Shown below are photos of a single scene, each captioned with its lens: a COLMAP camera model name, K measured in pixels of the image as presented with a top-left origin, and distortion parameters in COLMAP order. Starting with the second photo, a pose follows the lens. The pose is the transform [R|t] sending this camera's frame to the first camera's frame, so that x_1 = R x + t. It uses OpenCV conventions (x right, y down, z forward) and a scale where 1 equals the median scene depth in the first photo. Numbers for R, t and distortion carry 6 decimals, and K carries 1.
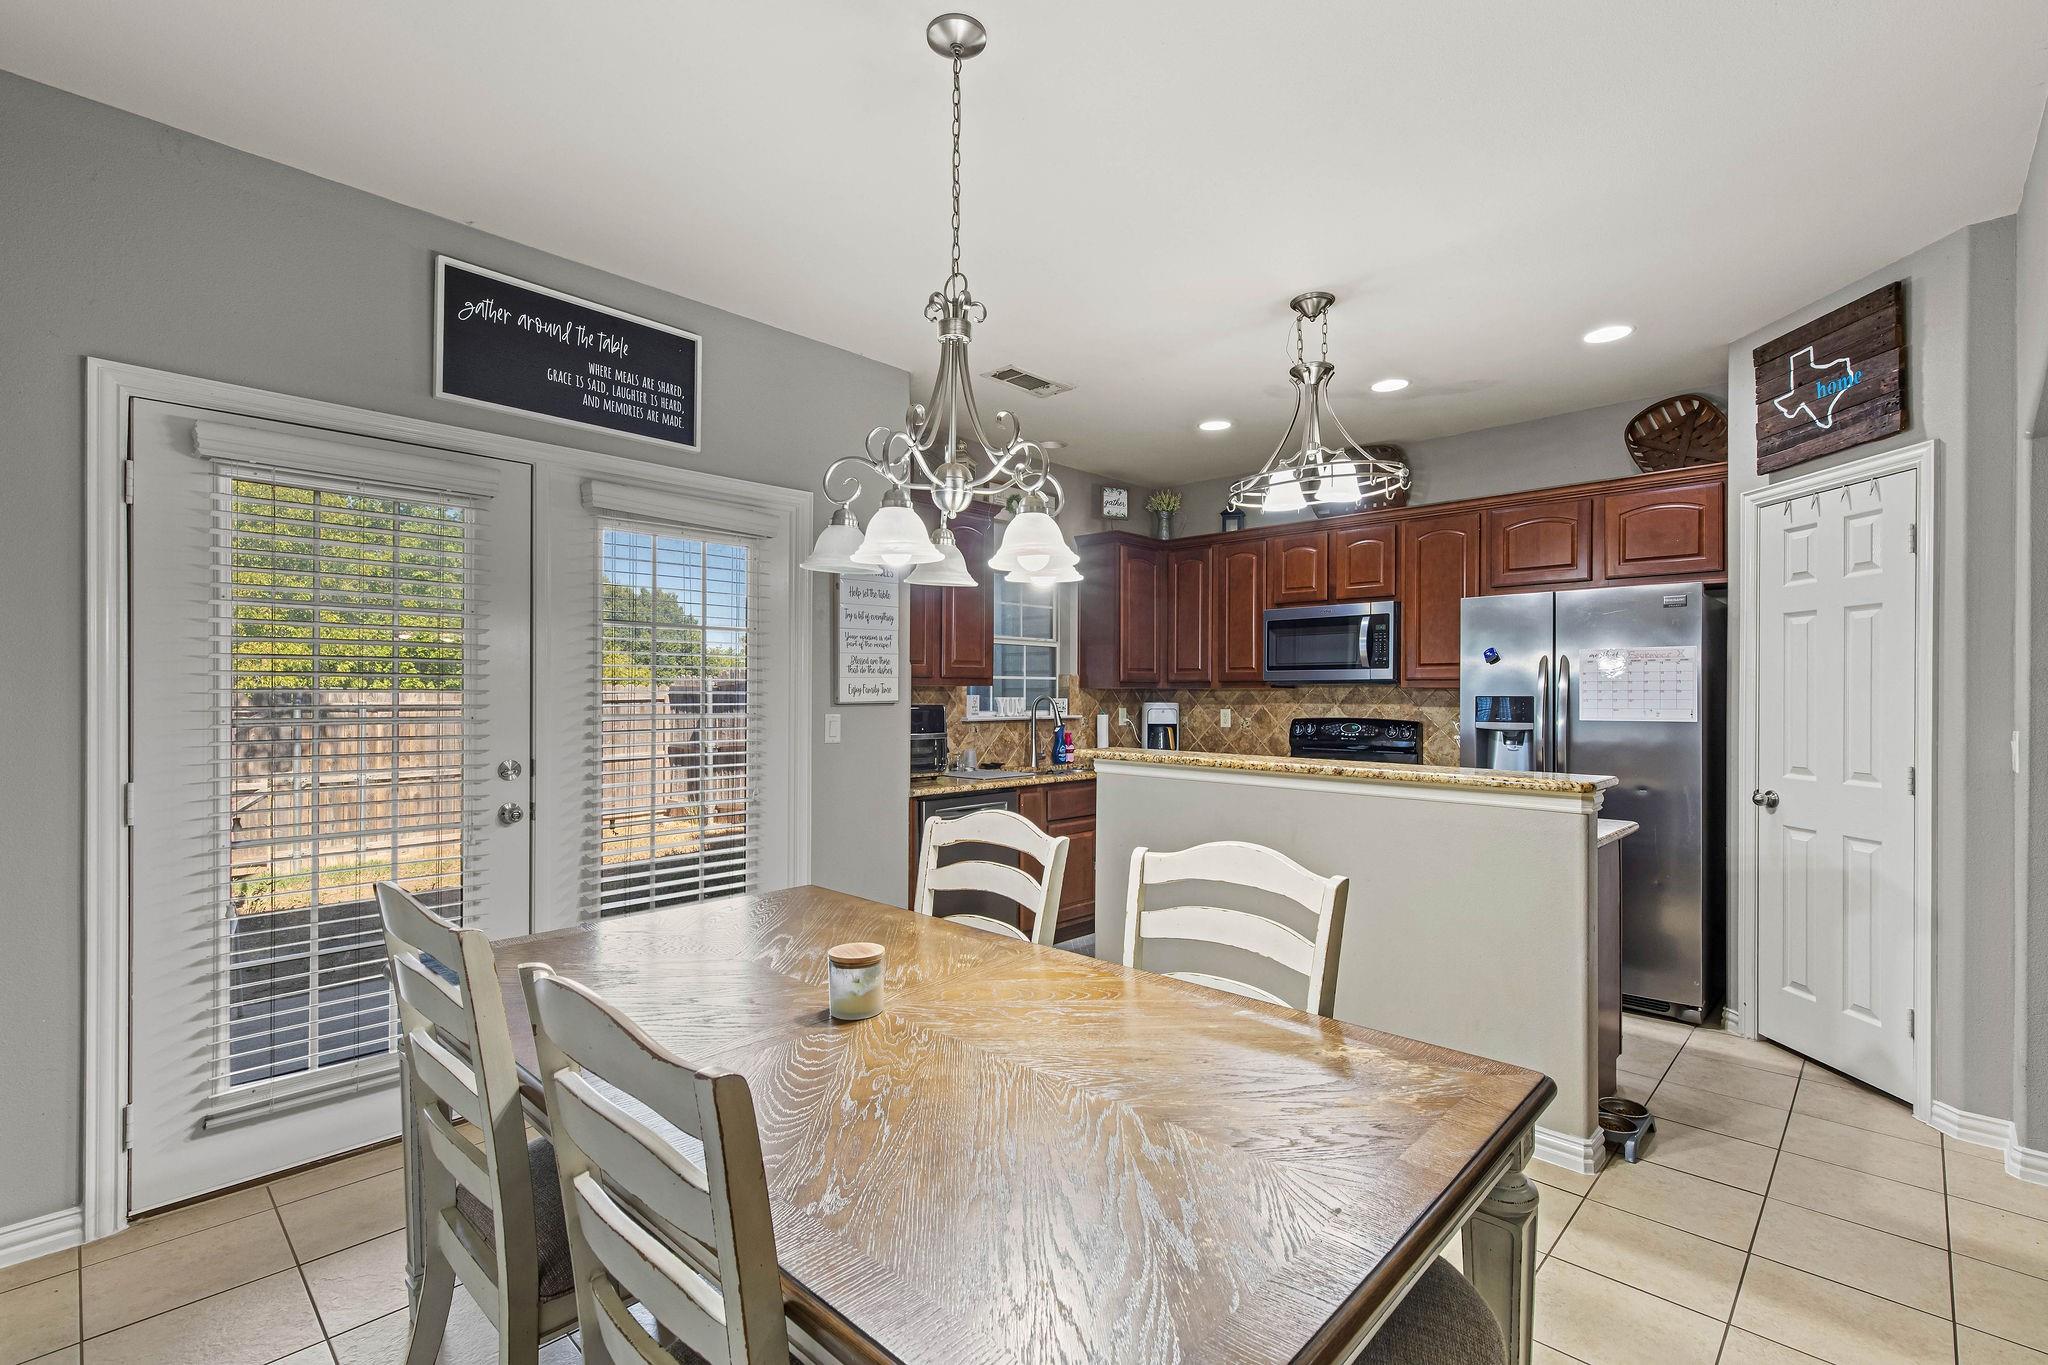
lens RADIAL K [[921.8, 0, 1037.1], [0, 921.8, 690.8], [0, 0, 1]] dist [0.006261, -0.002540]
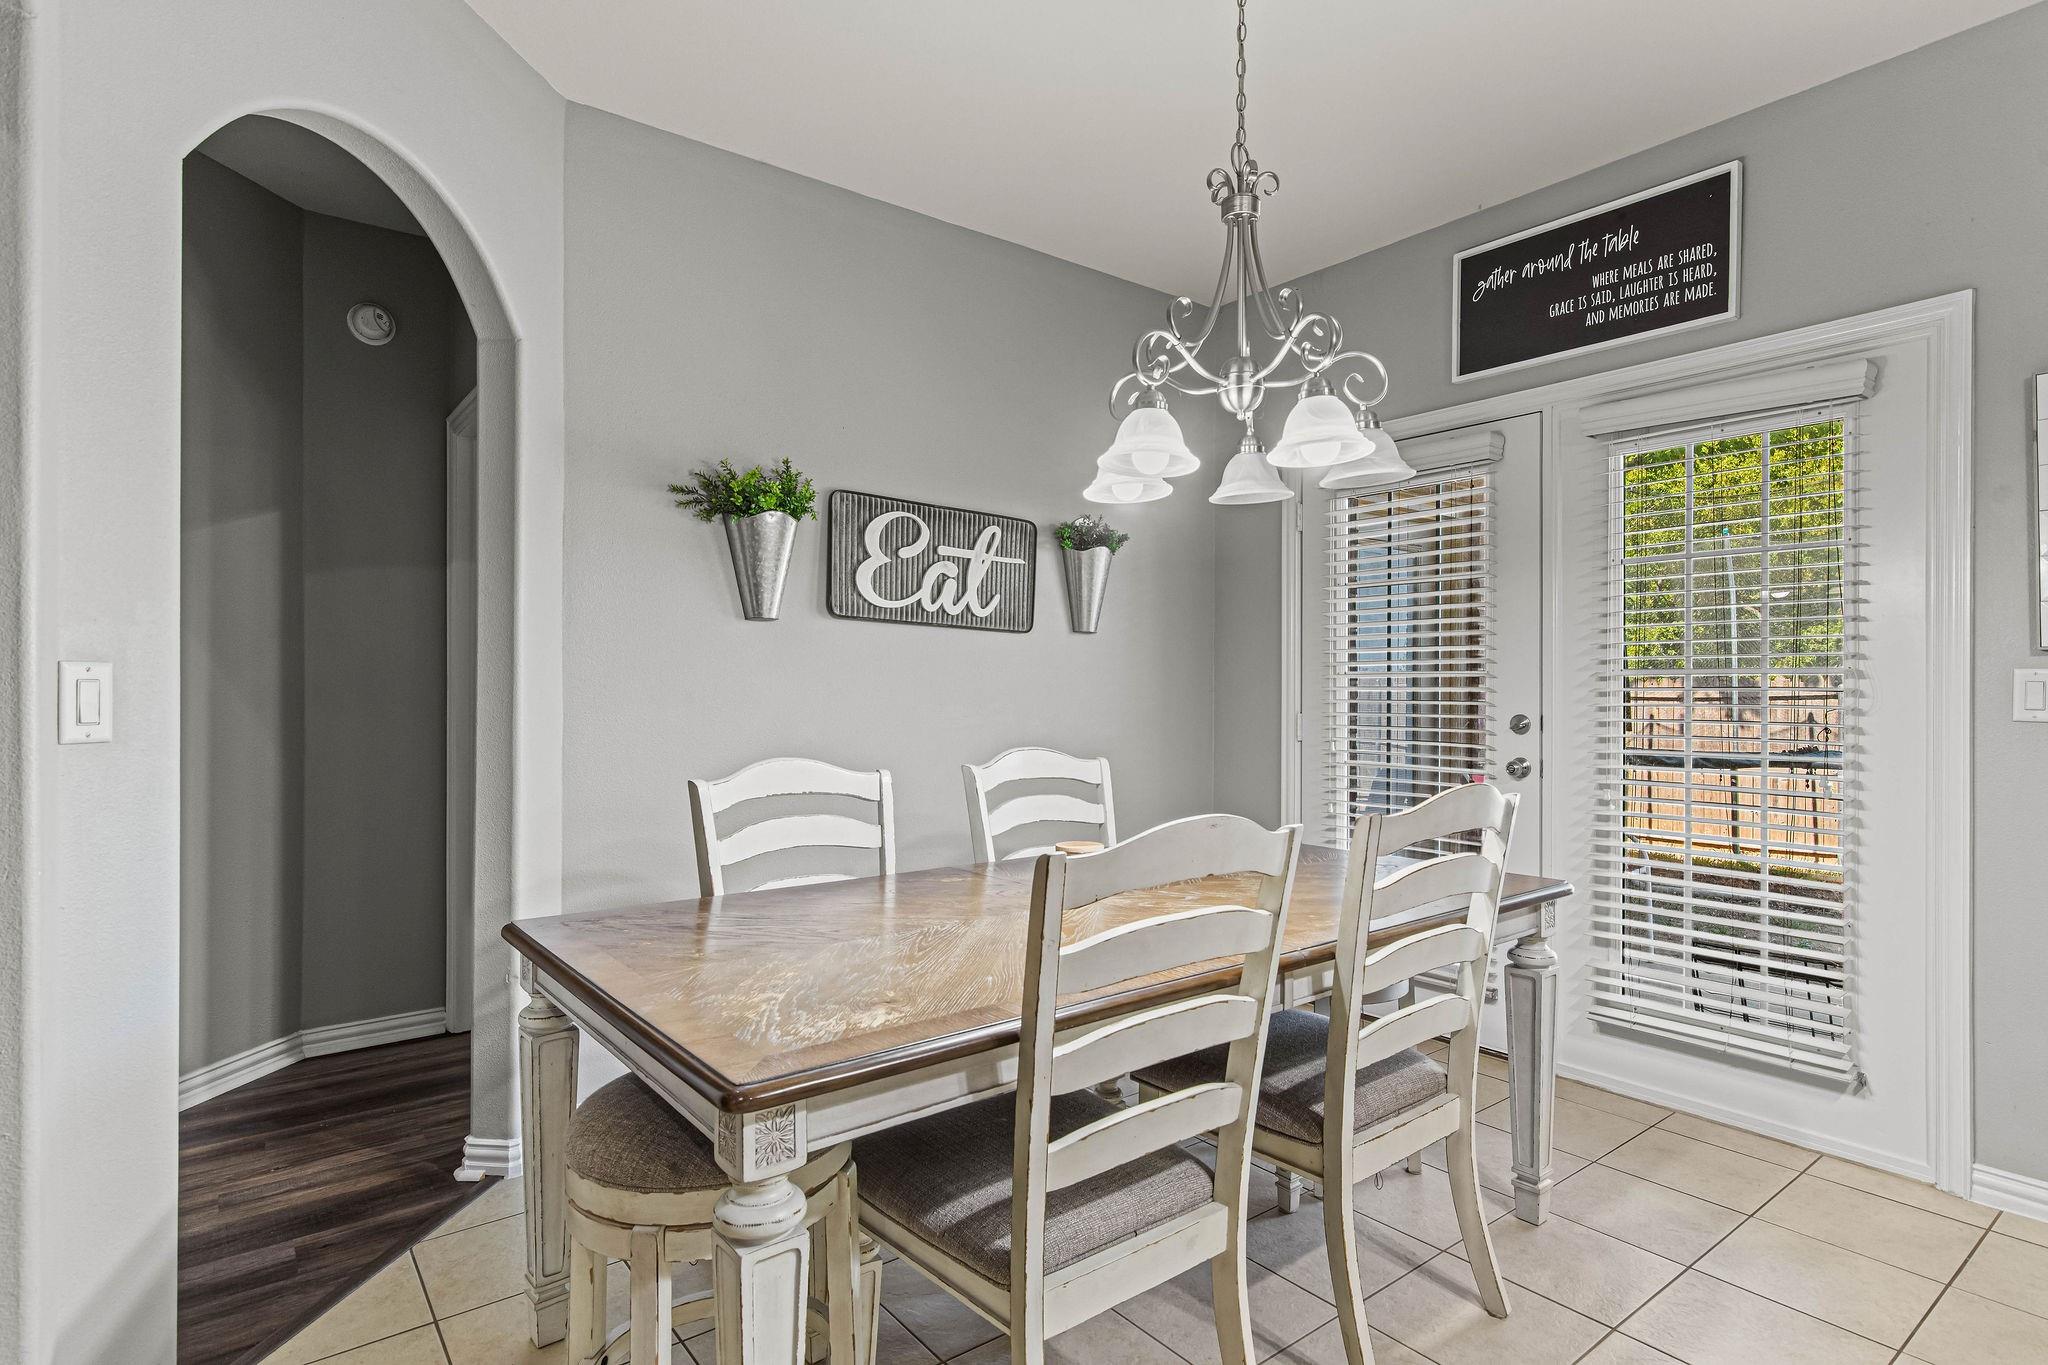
lens RADIAL K [[1065.2, 0, 1033.3], [0, 1065.2, 679.2], [0, 0, 1]] dist [0.007709, 0.000788]
pose [[-0.156136, -0.009038, -0.987694, 0.585266], [-0.004629, 0.999954, -0.008419, 0.044294], [0.987725, 0.003258, -0.156170, 0.591547]]
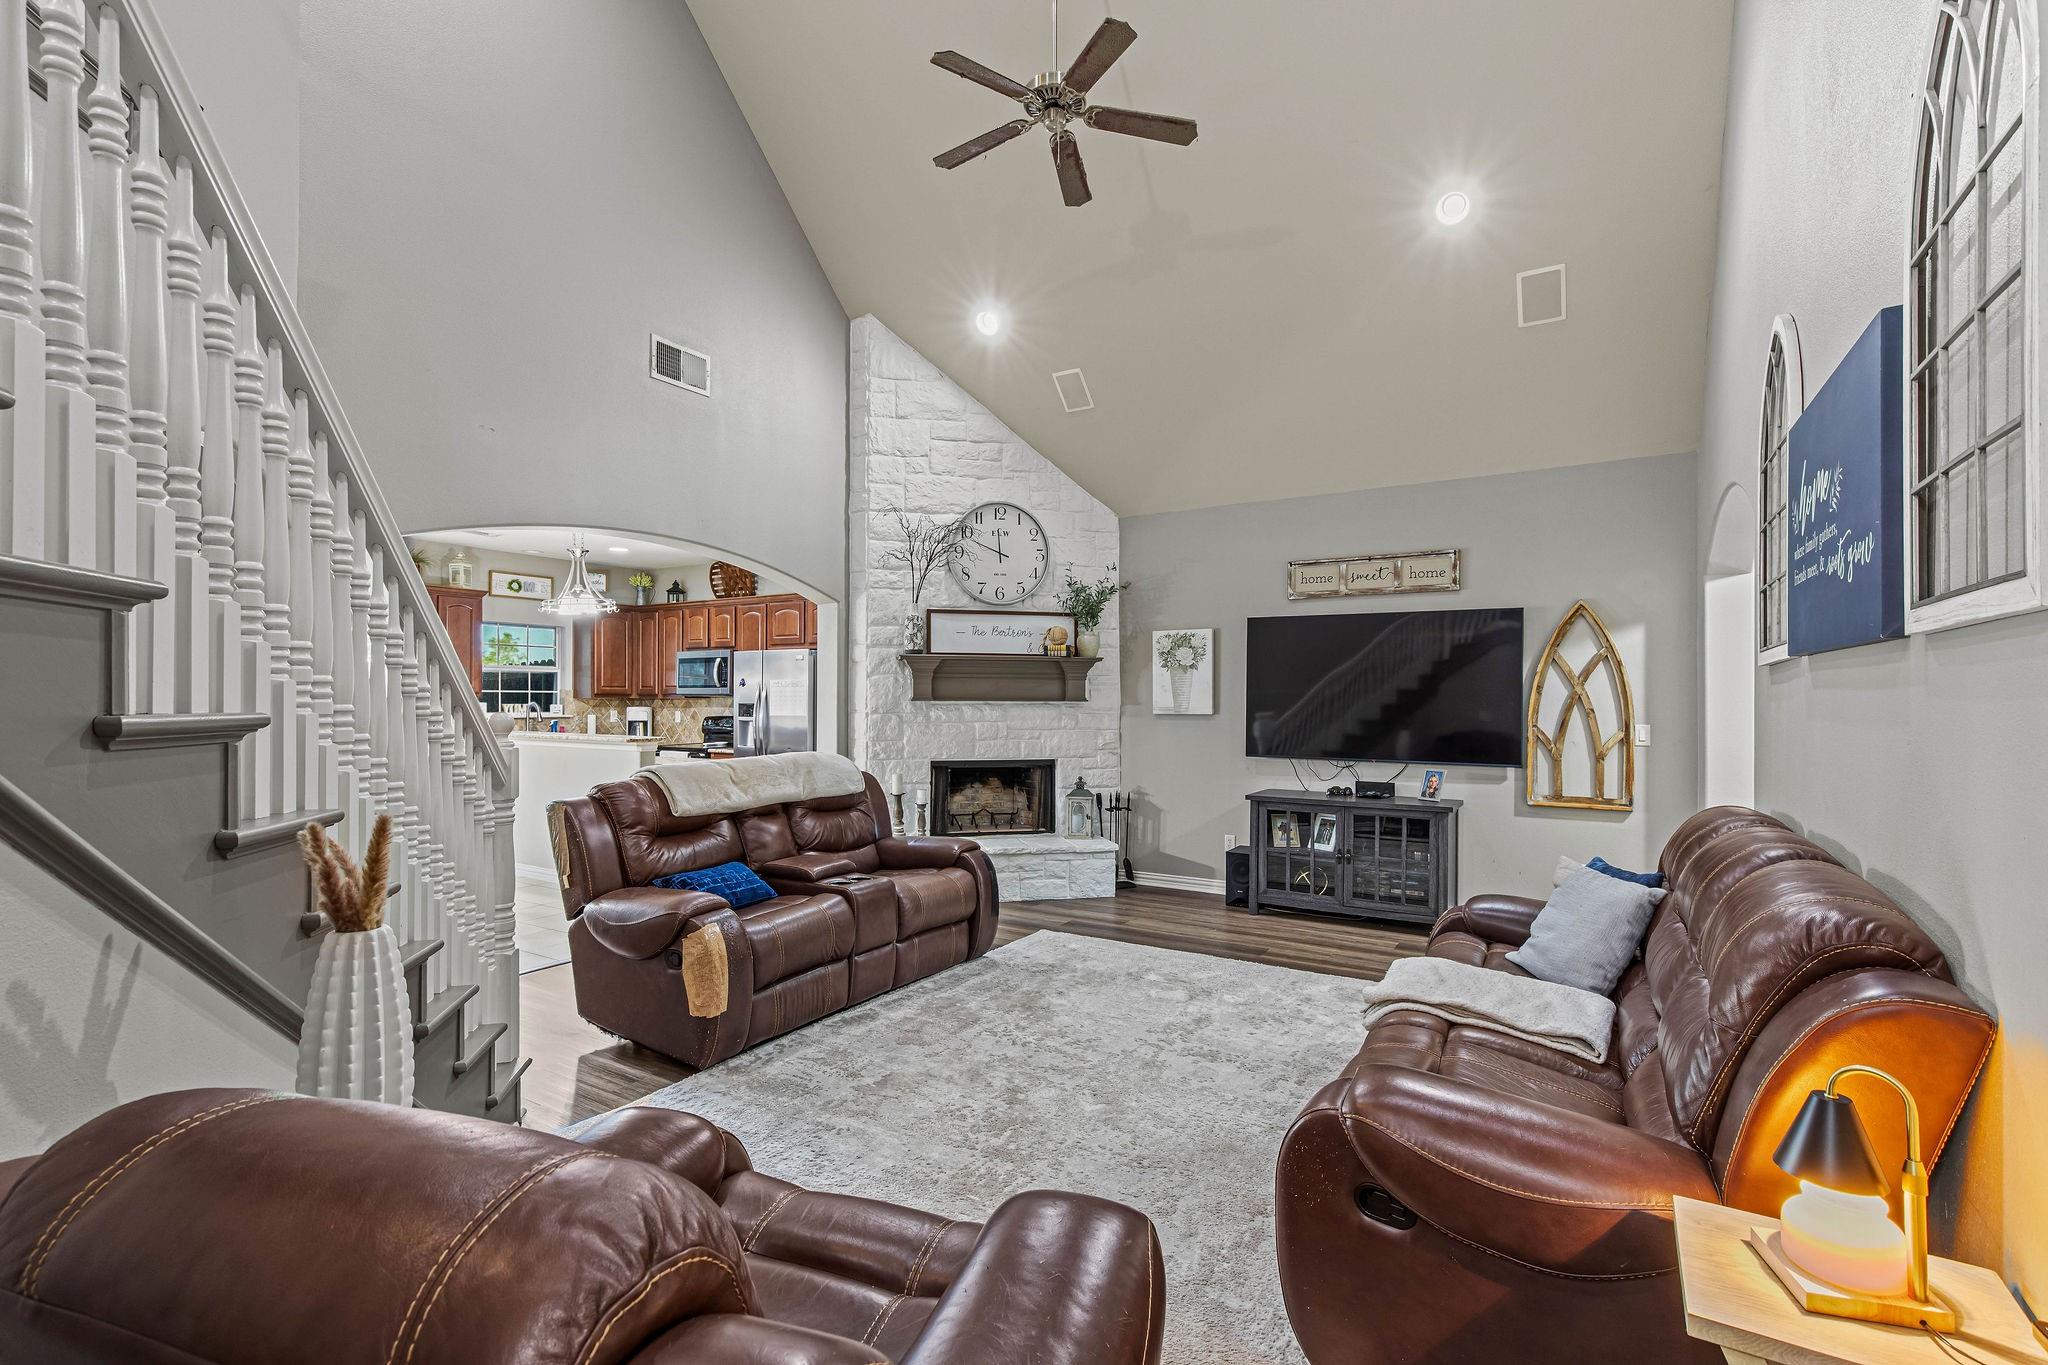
lens RADIAL K [[921.8, 0, 1030.8], [0, 921.8, 696.6], [0, 0, 1]] dist [0.006261, -0.002540]
pose [[0.976659, 0.002680, 0.214779, 0.873386], [-0.002631, 0.999996, -0.000514, -0.010816], [-0.214780, -0.000063, 0.976663, -1.340464]]
